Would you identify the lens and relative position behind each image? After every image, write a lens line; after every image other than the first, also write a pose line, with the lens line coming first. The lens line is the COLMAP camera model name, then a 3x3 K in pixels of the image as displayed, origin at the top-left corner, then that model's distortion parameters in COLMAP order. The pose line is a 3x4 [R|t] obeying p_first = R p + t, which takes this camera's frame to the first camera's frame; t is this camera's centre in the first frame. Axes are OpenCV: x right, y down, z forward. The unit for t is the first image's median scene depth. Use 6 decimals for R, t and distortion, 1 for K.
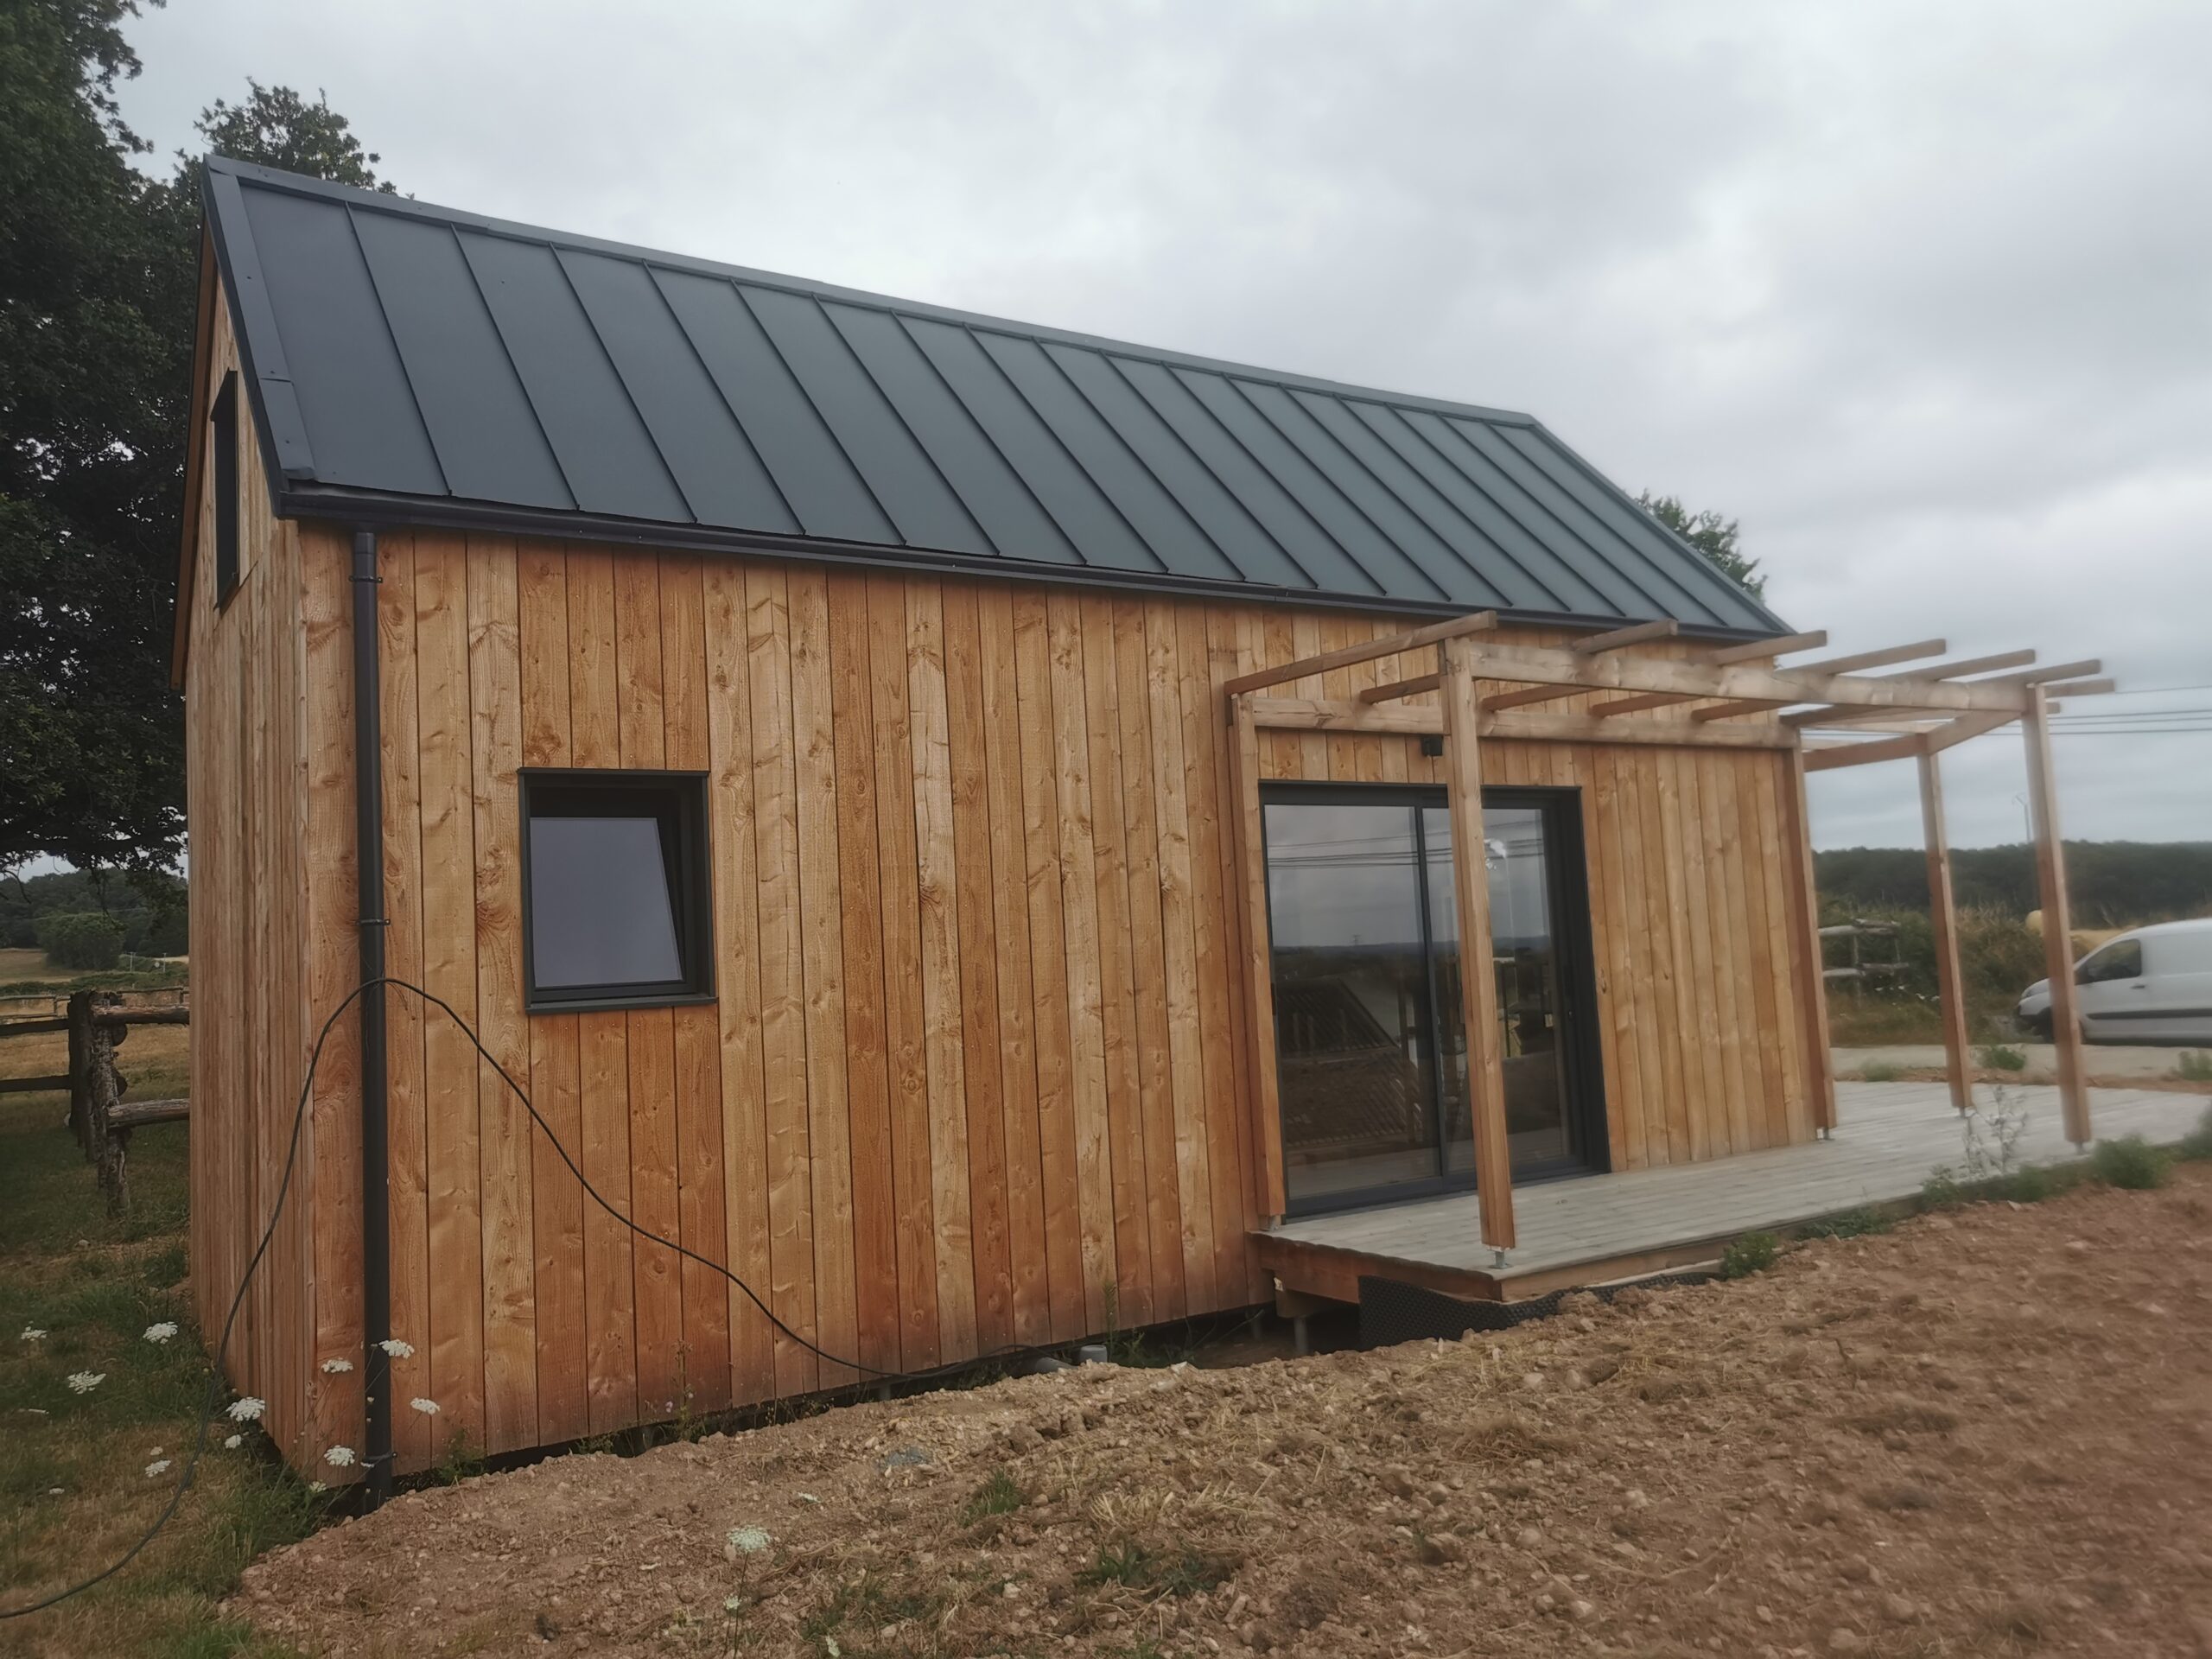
lens RADIAL K [[1724.0, 0, 1106.0], [0, 1724.0, 829.5], [0, 0, 1]] dist [0.059169, -0.000066]
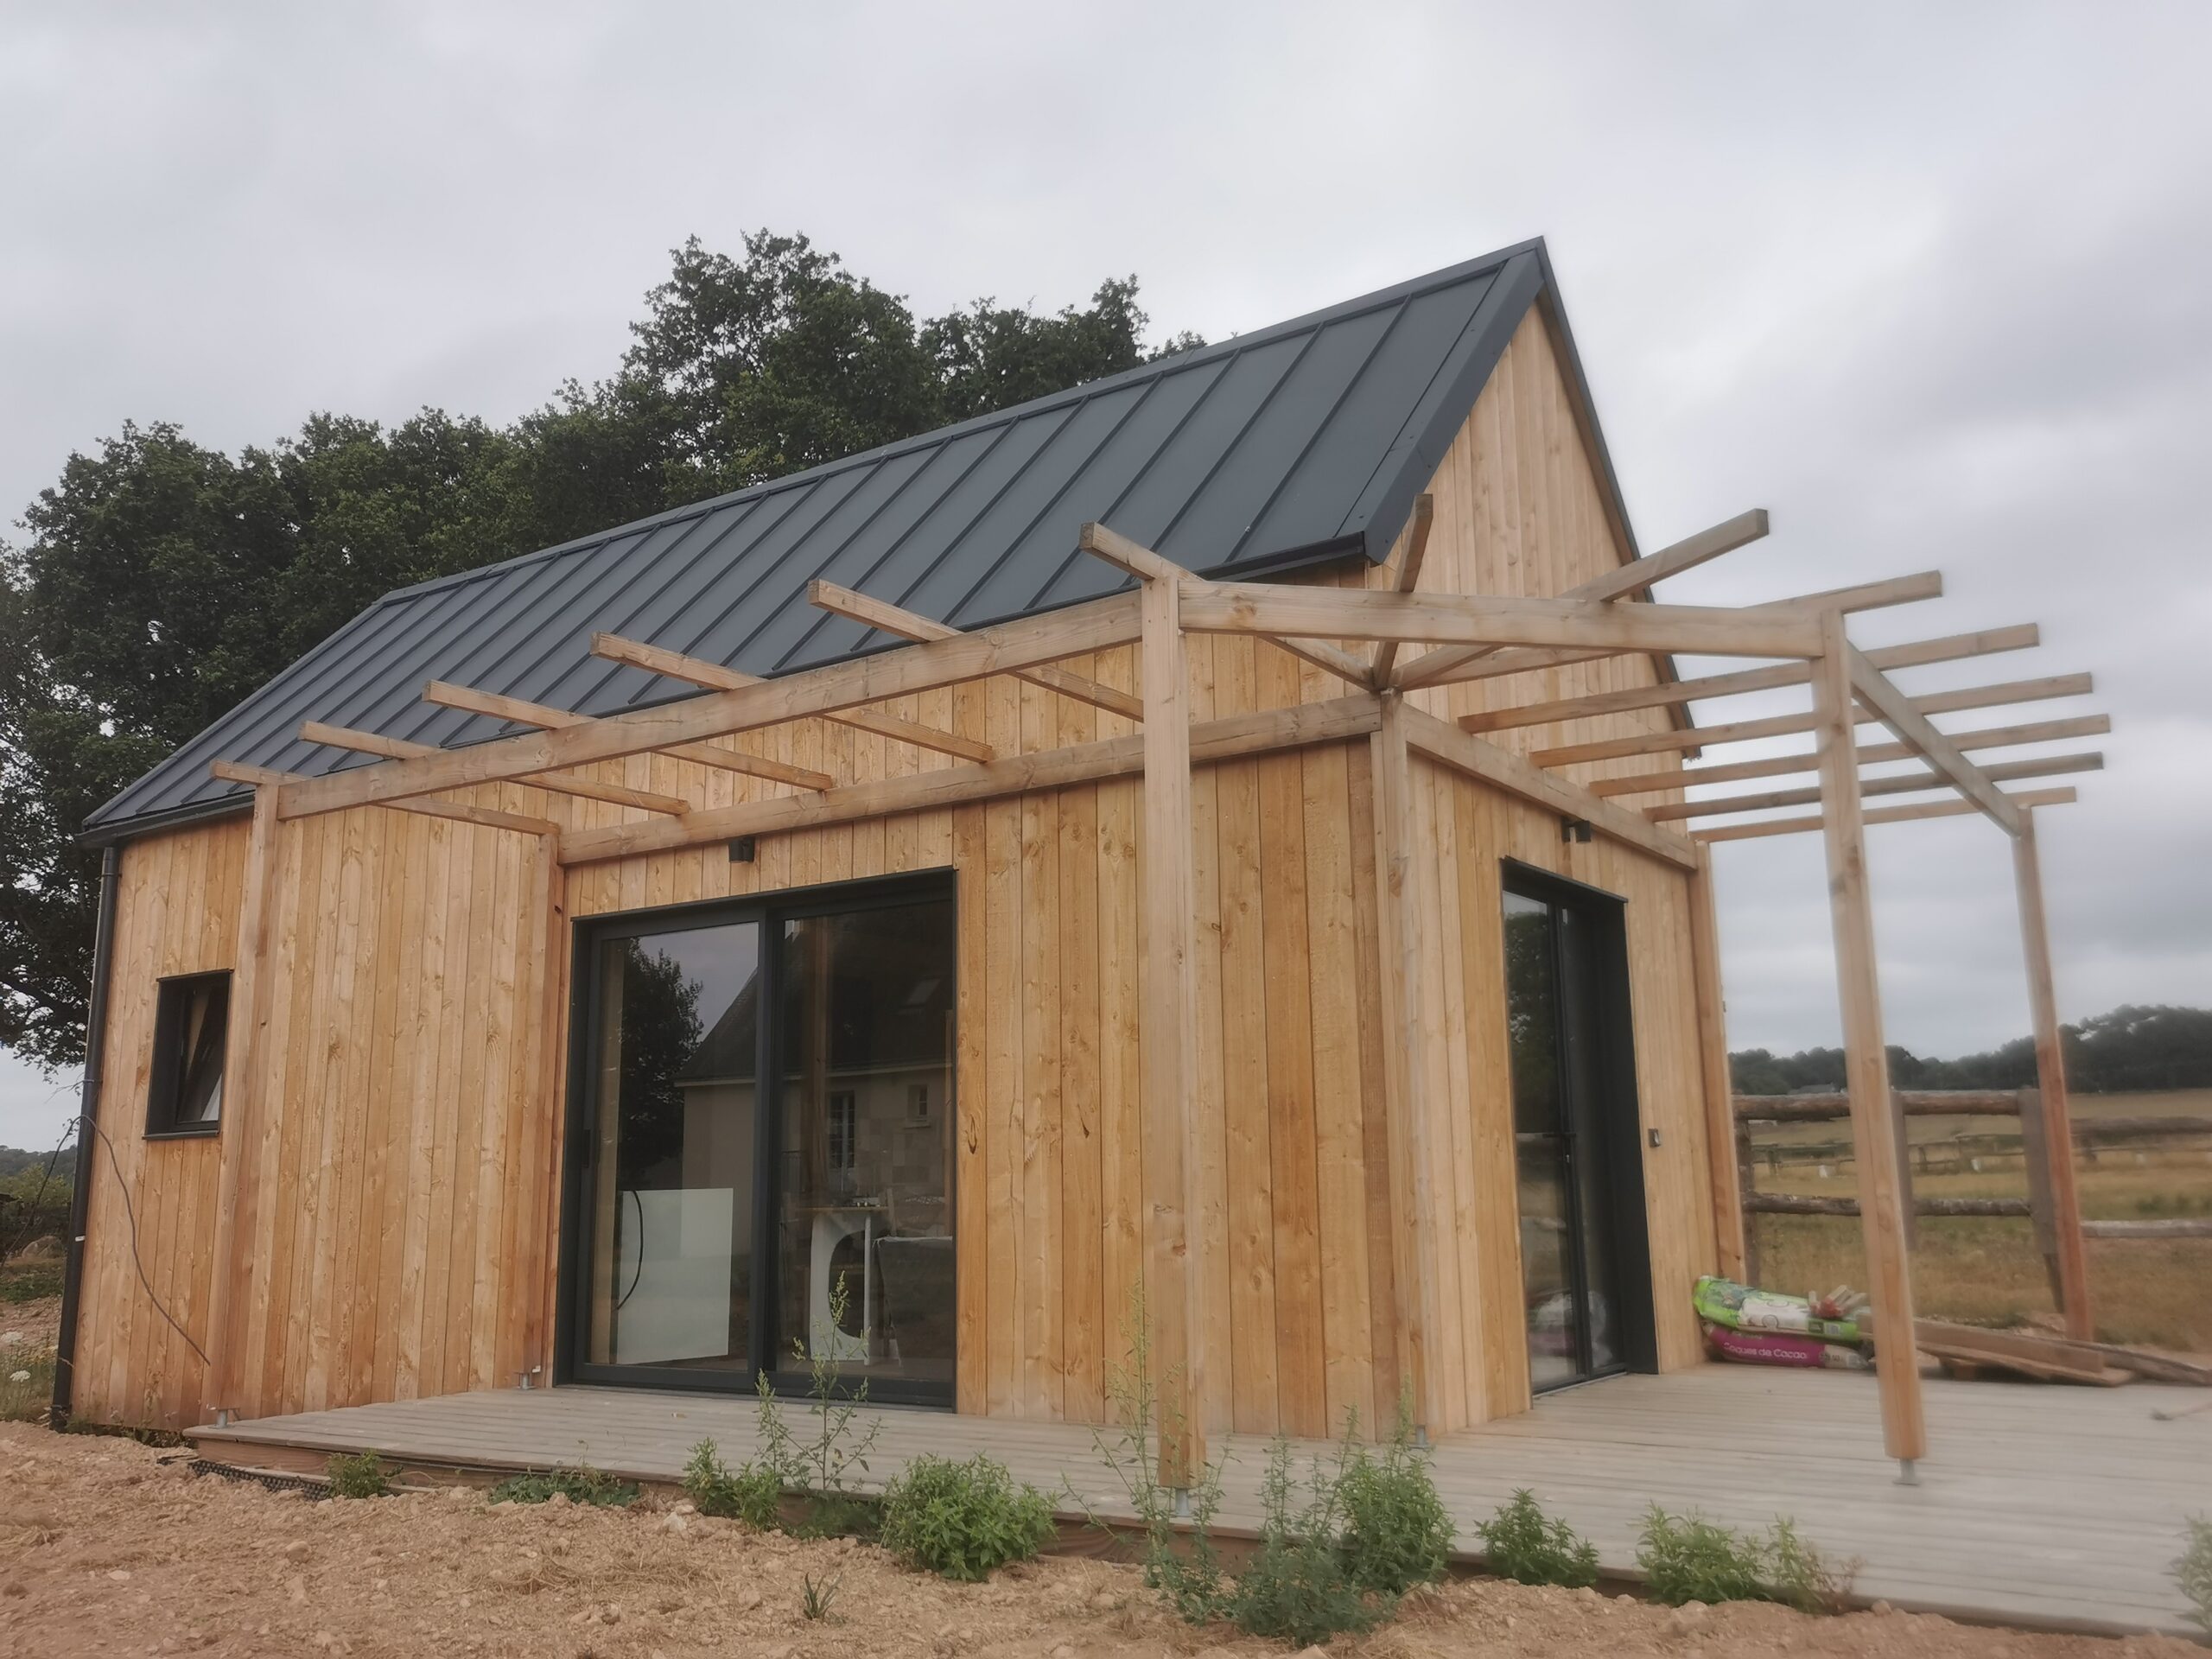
lens RADIAL K [[1810.7, 0, 1106.0], [0, 1810.7, 829.5], [0, 0, 1]] dist [0.060644, -0.054867]
pose [[0.375607, -0.140194, -0.916114, 1.123491], [0.062605, 0.990073, -0.125844, 0.068226], [0.924662, -0.010086, 0.380655, 0.867947]]
